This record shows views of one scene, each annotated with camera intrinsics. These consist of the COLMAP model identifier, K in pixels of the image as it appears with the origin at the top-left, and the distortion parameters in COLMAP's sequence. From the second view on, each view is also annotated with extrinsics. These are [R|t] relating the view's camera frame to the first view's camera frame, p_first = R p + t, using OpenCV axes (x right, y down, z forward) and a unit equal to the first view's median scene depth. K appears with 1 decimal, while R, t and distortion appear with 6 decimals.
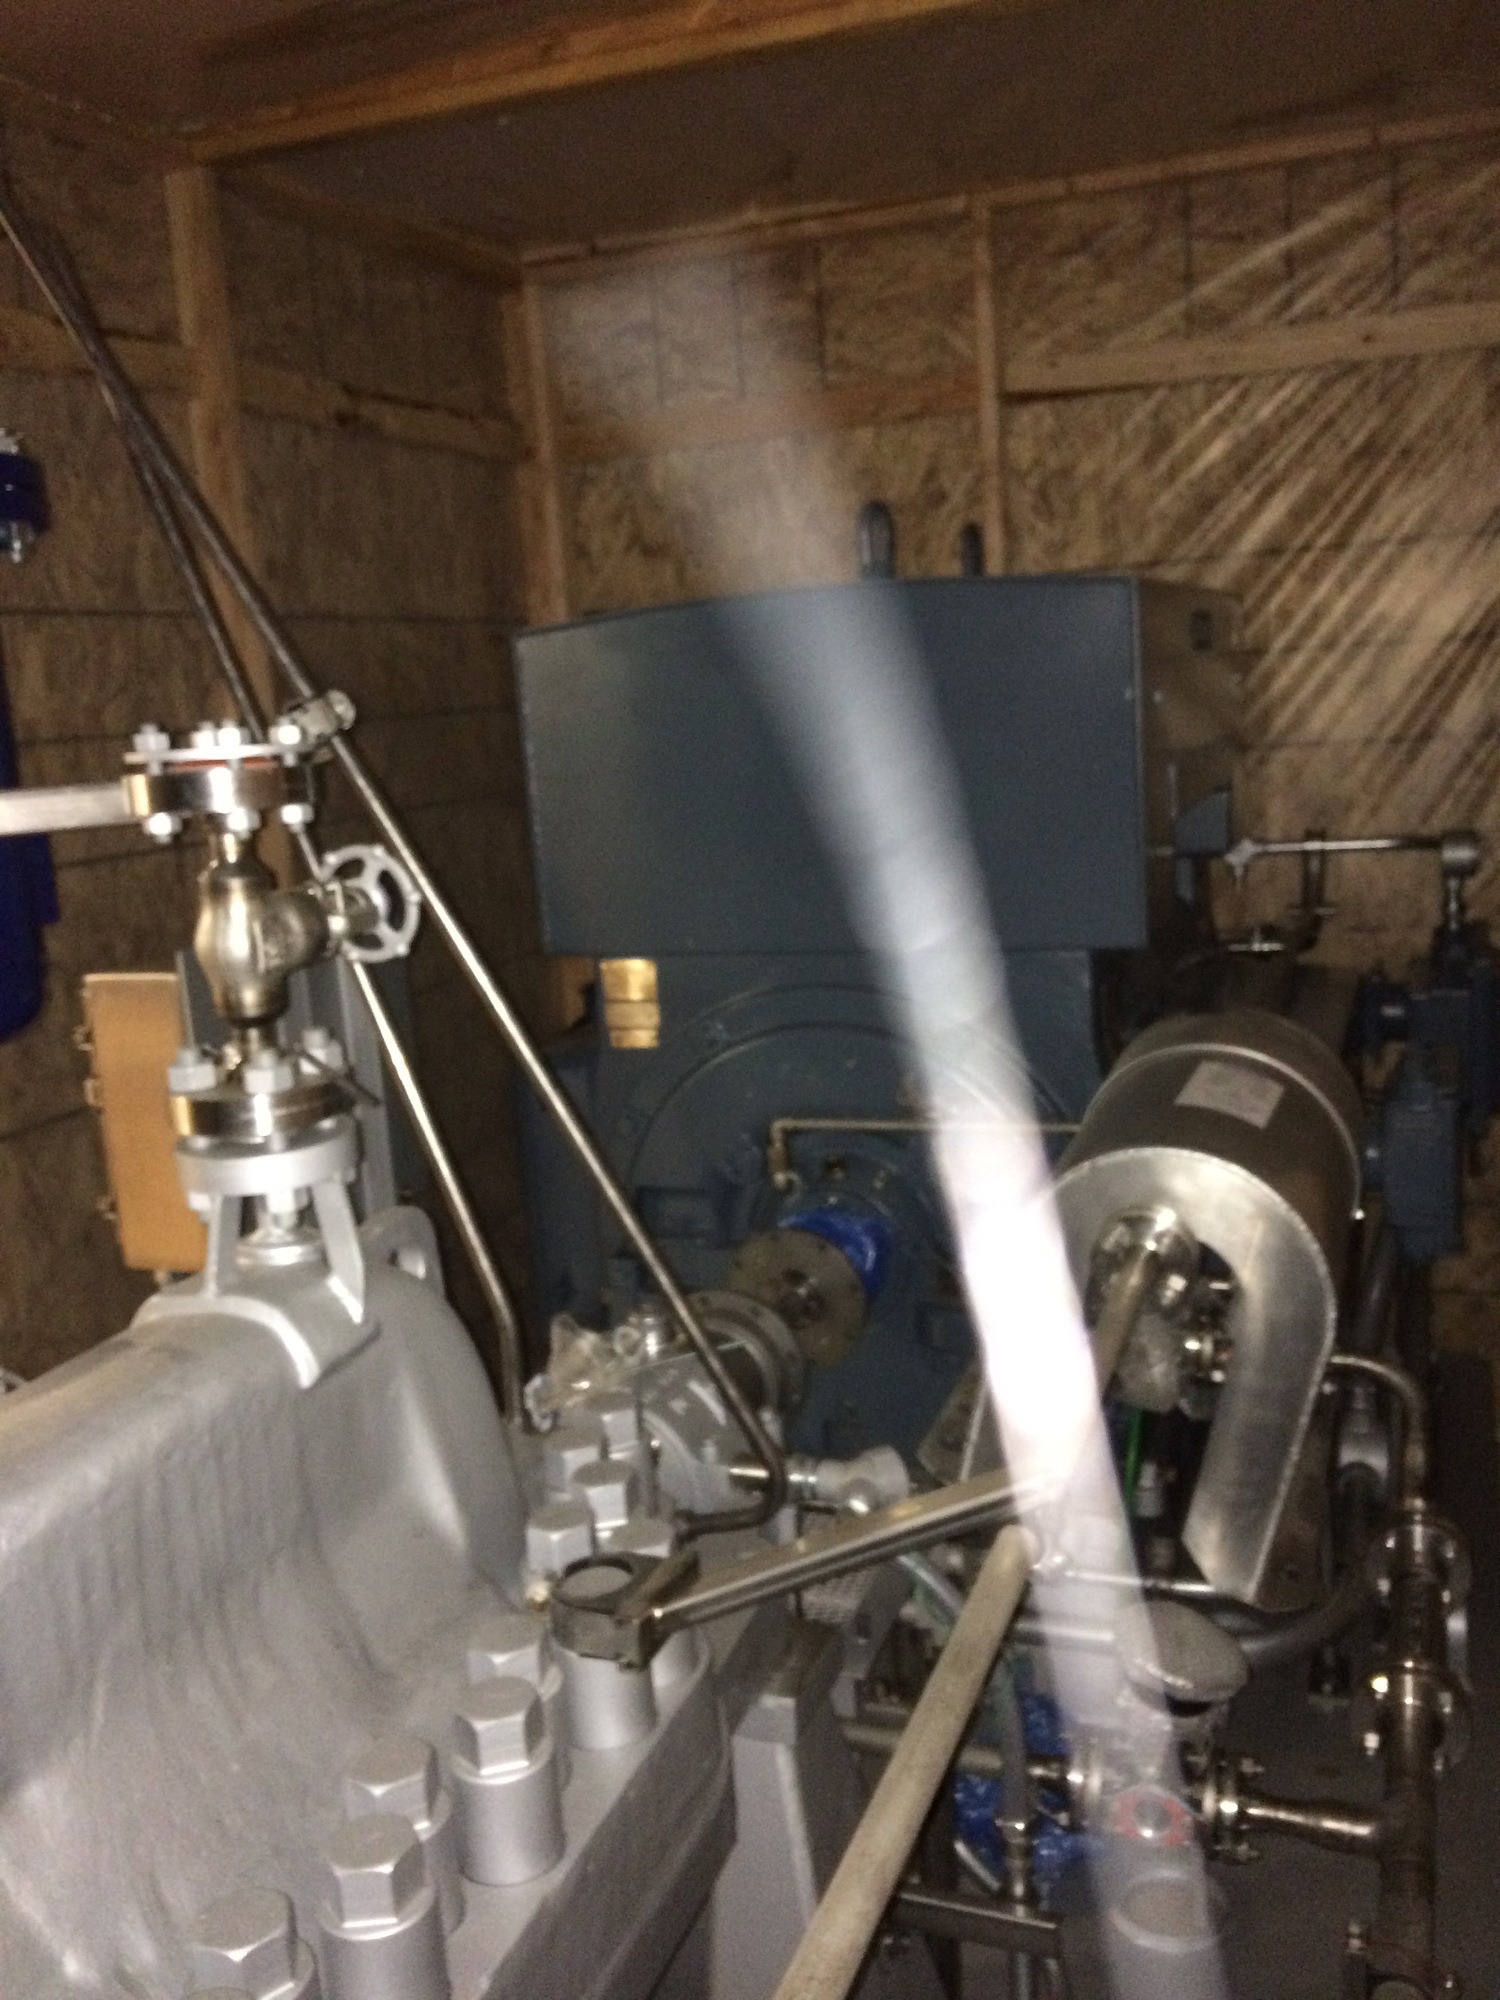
lens RADIAL K [[1682.7, 0, 750.0], [0, 1682.7, 1000.0], [0, 0, 1]] dist [0.003549, -0.117109]
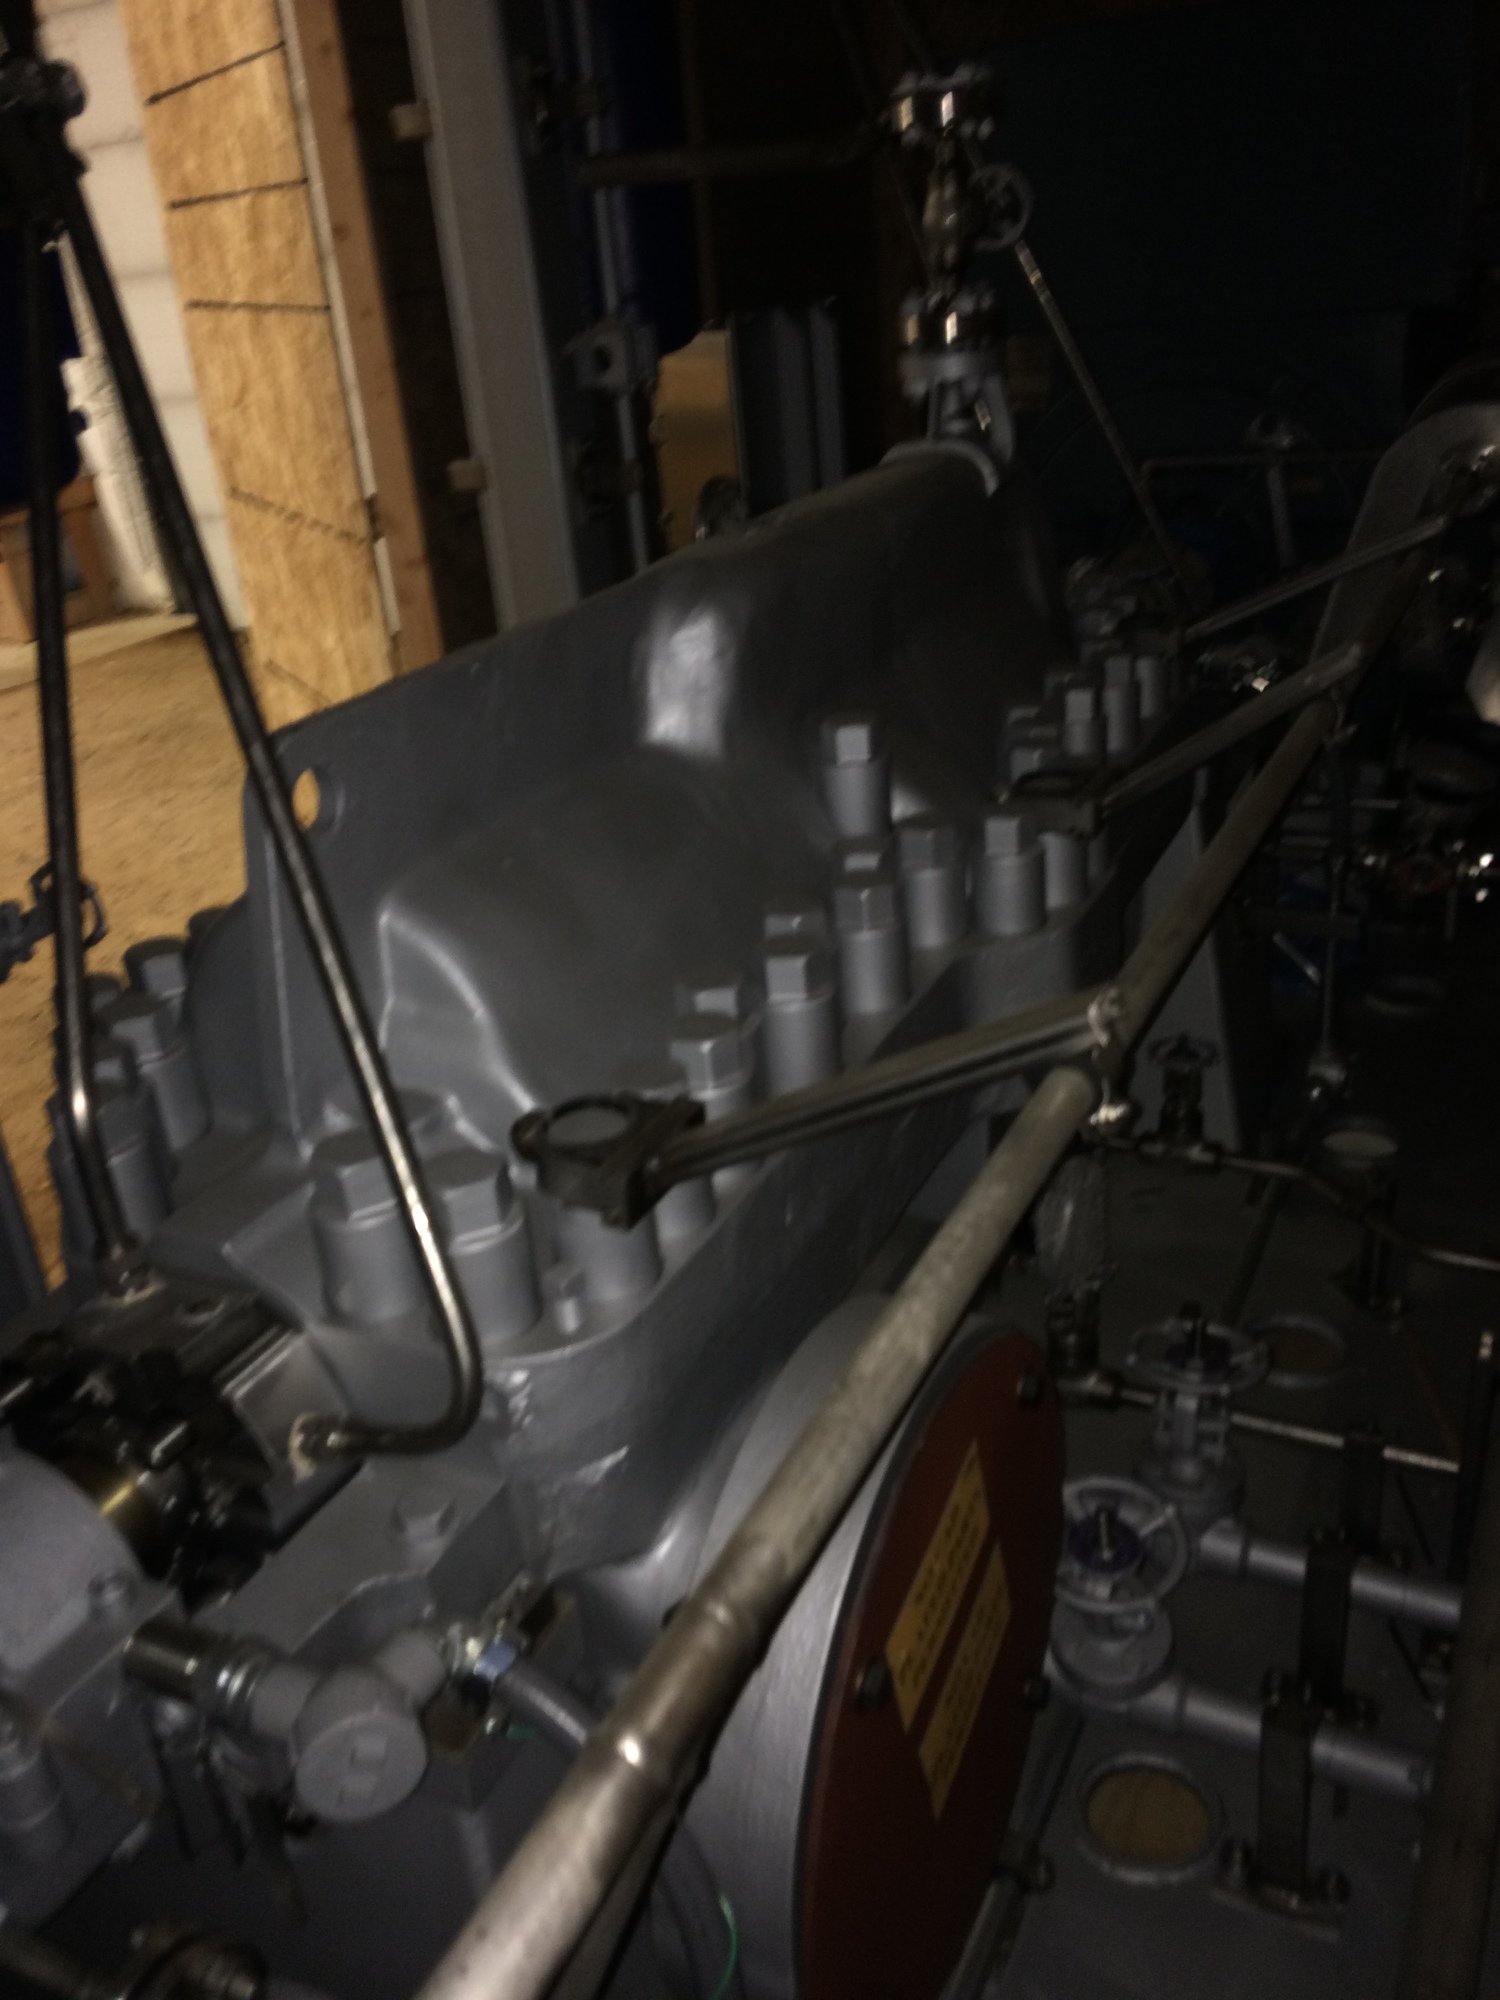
lens RADIAL K [[1677.2, 0, 751.8], [0, 1677.2, 1040.9], [0, 0, 1]] dist [0.061604, -0.132886]
pose [[0.997226, 0.020324, -0.071599, -0.132429], [-0.000044, 0.962155, 0.272501, 0.105115], [0.074428, -0.271742, 0.959488, -0.289177]]
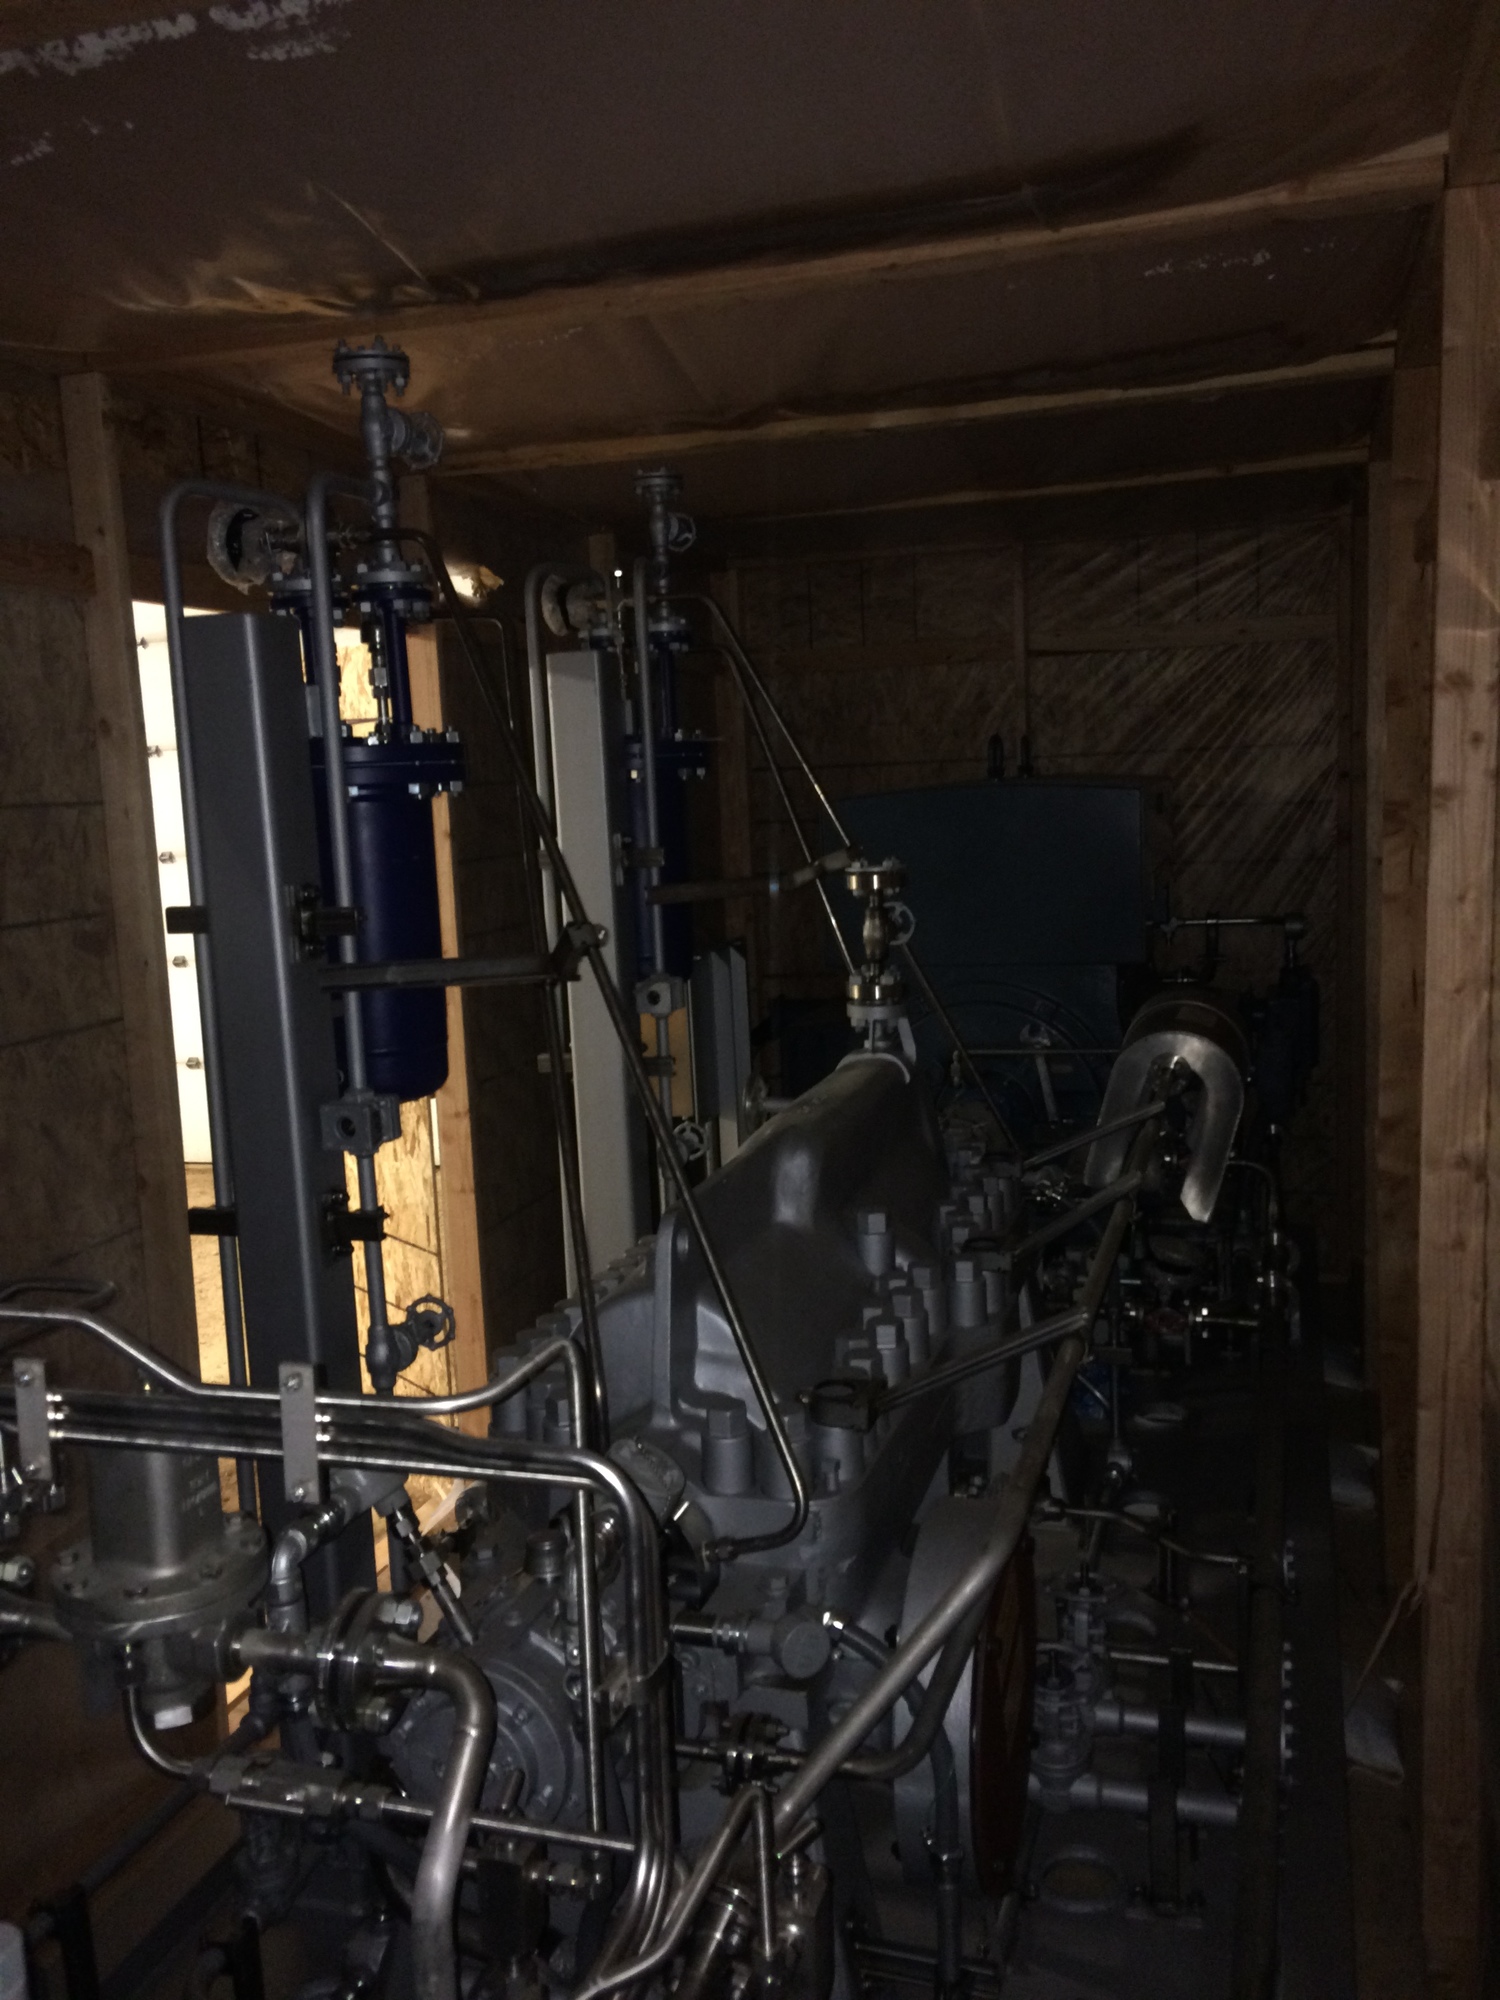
lens RADIAL K [[1682.7, 0, 750.0], [0, 1682.7, 1000.0], [0, 0, 1]] dist [0.003549, -0.117109]
pose [[0.996384, 0.013404, 0.083902, -0.274599], [-0.008549, 0.998283, -0.057952, 0.090712], [-0.084535, 0.057025, 0.994787, -0.657827]]
